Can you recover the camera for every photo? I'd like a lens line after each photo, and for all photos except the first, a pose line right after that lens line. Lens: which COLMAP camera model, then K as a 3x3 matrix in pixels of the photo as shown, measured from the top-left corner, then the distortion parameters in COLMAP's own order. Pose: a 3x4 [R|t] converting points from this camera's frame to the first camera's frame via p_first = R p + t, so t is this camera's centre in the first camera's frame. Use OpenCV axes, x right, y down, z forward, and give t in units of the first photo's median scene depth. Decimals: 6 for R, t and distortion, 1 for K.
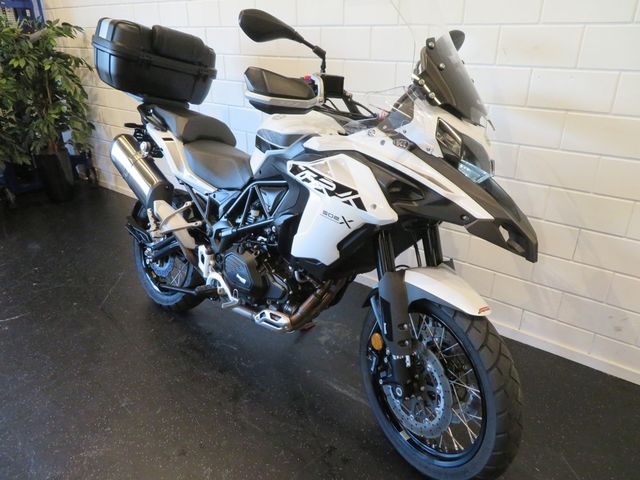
lens RADIAL K [[460.1, 0, 320.0], [0, 460.1, 240.0], [0, 0, 1]] dist [0.001304, -0.003013]
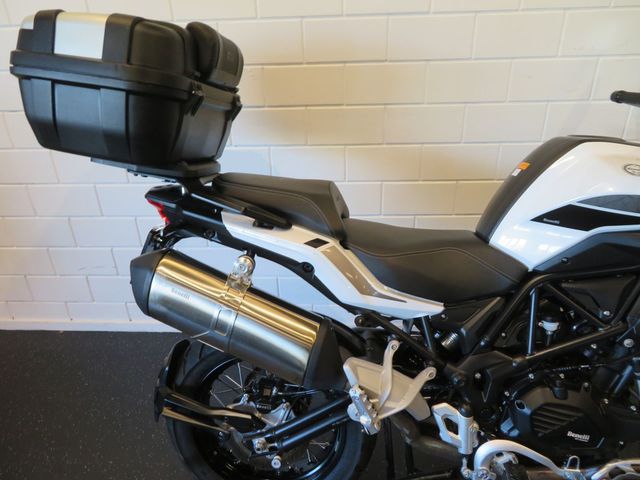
lens RADIAL K [[460.1, 0, 320.0], [0, 460.1, 240.0], [0, 0, 1]] dist [0.001304, -0.003013]
pose [[0.798774, -0.279307, 0.532868, -0.626314], [0.265858, 0.958404, 0.103832, -0.285447], [-0.539704, 0.058730, 0.839804, 0.584410]]
